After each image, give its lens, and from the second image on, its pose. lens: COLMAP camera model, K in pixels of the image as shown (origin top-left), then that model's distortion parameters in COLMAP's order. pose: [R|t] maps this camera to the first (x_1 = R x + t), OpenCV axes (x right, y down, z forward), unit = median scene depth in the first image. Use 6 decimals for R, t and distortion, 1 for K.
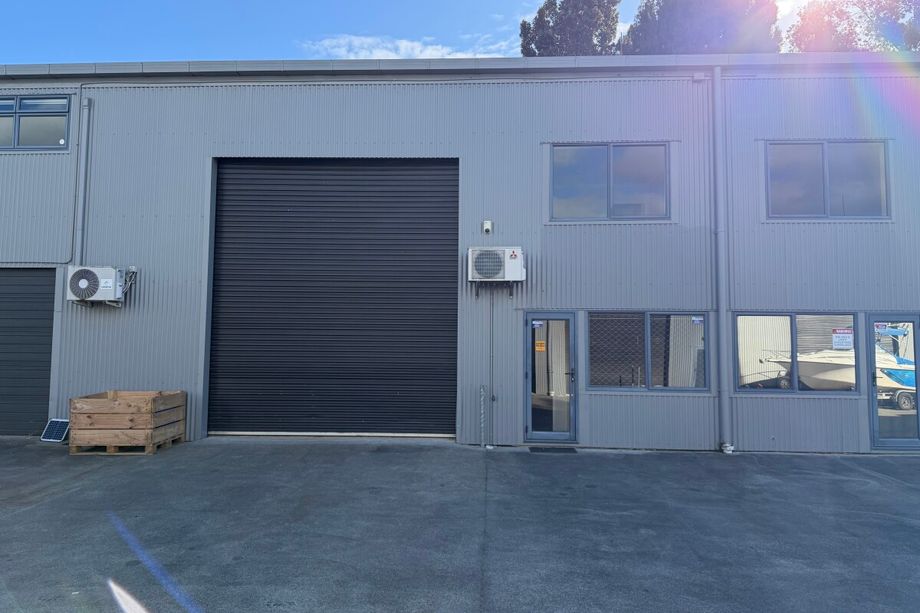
lens RADIAL K [[636.6, 0, 456.5], [0, 636.6, 308.4], [0, 0, 1]] dist [0.040820, -0.052068]
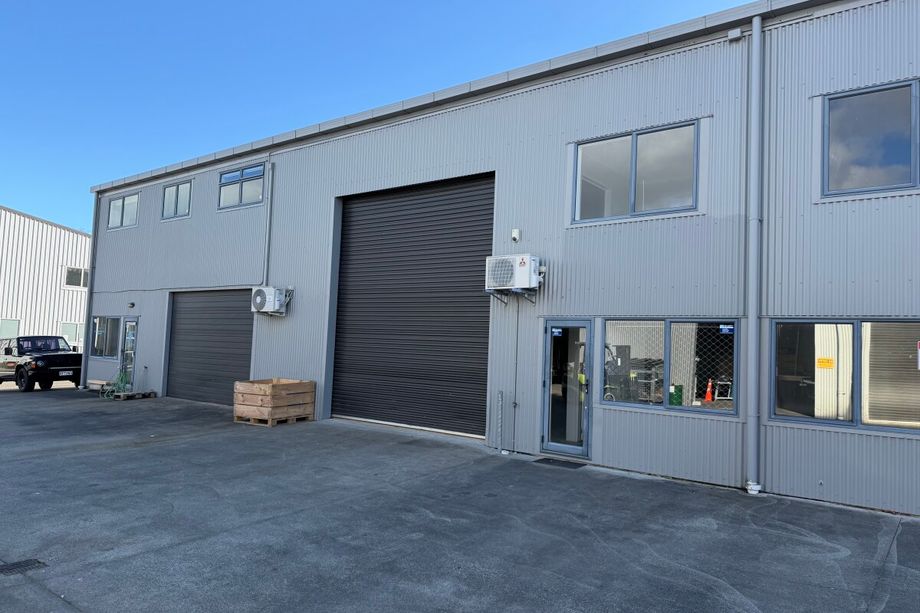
lens RADIAL K [[636.6, 0, 456.5], [0, 636.6, 308.4], [0, 0, 1]] dist [0.040820, -0.052068]
pose [[0.820685, -0.012057, -0.571254, 0.565873], [0.008336, 0.999924, -0.009129, -0.003296], [0.571320, 0.002730, 0.820723, 0.118847]]
